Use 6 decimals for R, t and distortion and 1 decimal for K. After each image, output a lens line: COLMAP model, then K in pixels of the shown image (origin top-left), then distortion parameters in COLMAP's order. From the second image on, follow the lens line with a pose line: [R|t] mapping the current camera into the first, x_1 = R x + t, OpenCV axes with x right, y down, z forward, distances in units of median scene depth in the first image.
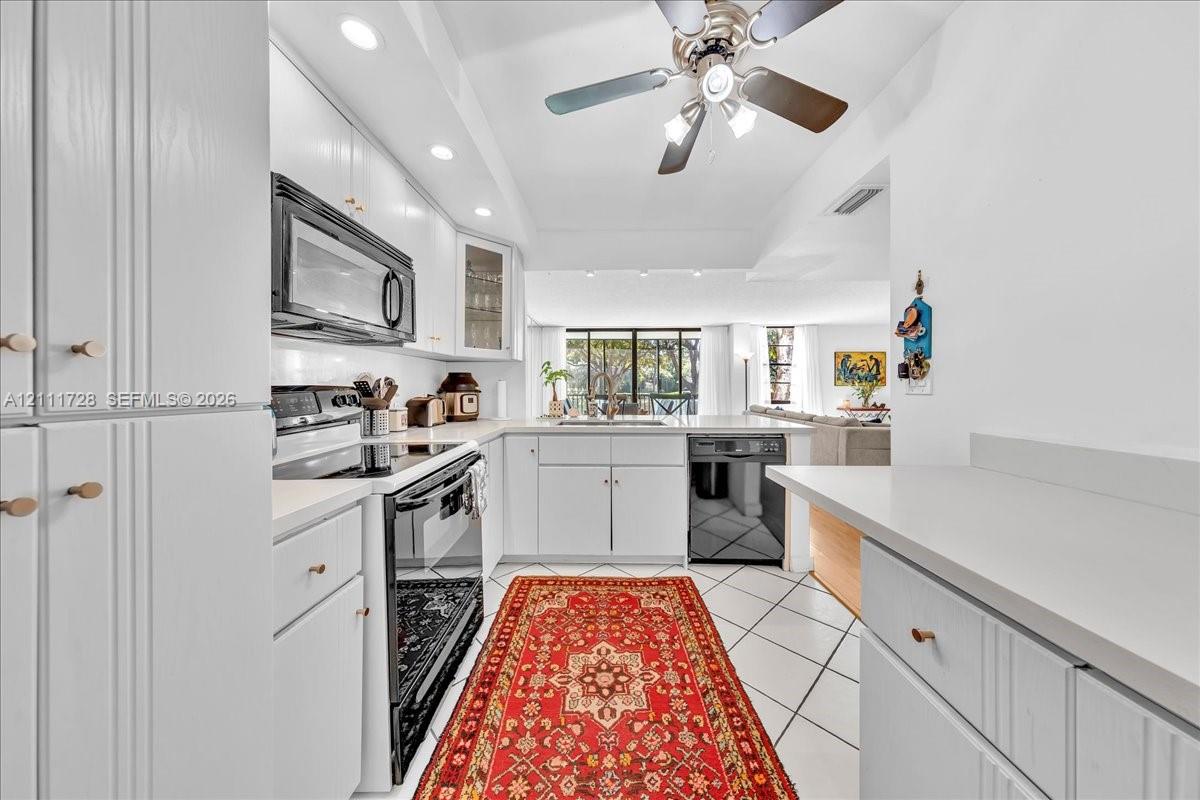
lens RADIAL K [[362.6, 0, 597.1], [0, 362.6, 390.3], [0, 0, 1]] dist [-0.000927, -0.000025]
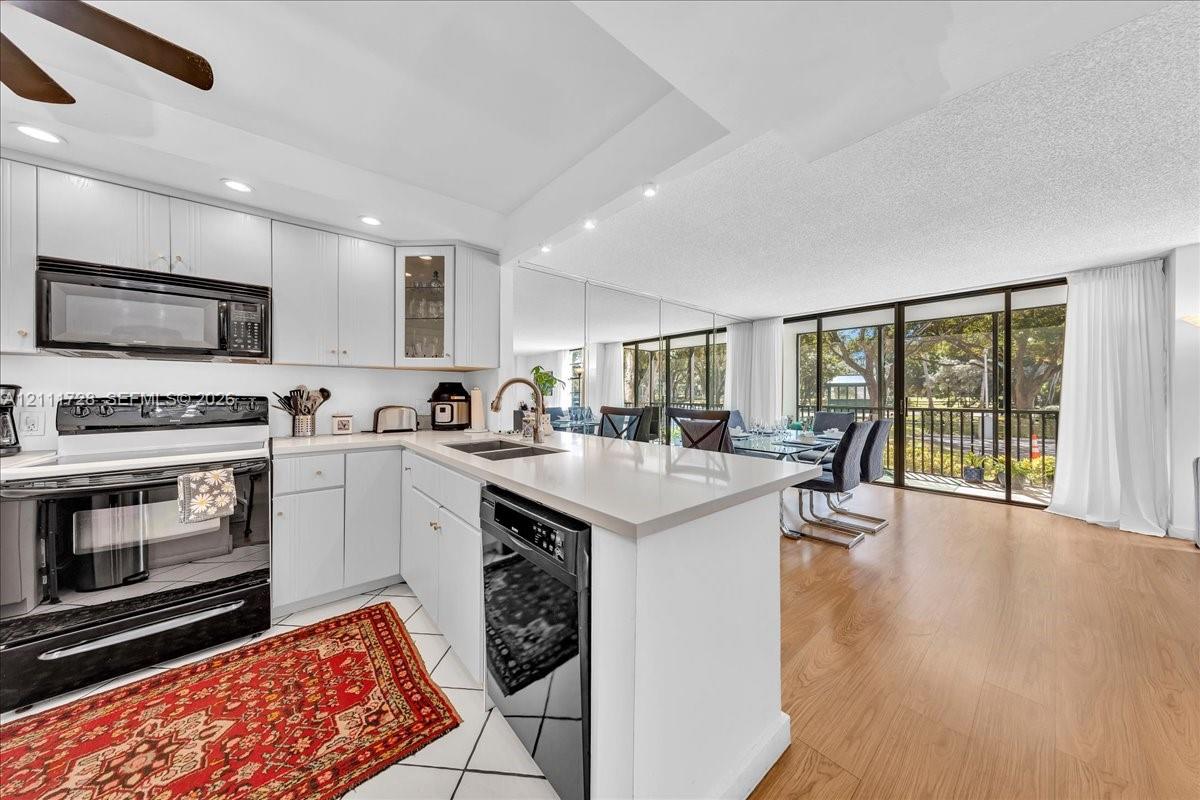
lens RADIAL K [[371.1, 0, 603.8], [0, 371.1, 395.2], [0, 0, 1]] dist [0.001176, 0.000170]
pose [[0.685600, 0.001409, -0.727977, 0.930782], [-0.009000, 0.999938, -0.006540, -0.013533], [0.727923, 0.011035, 0.685570, 0.825289]]
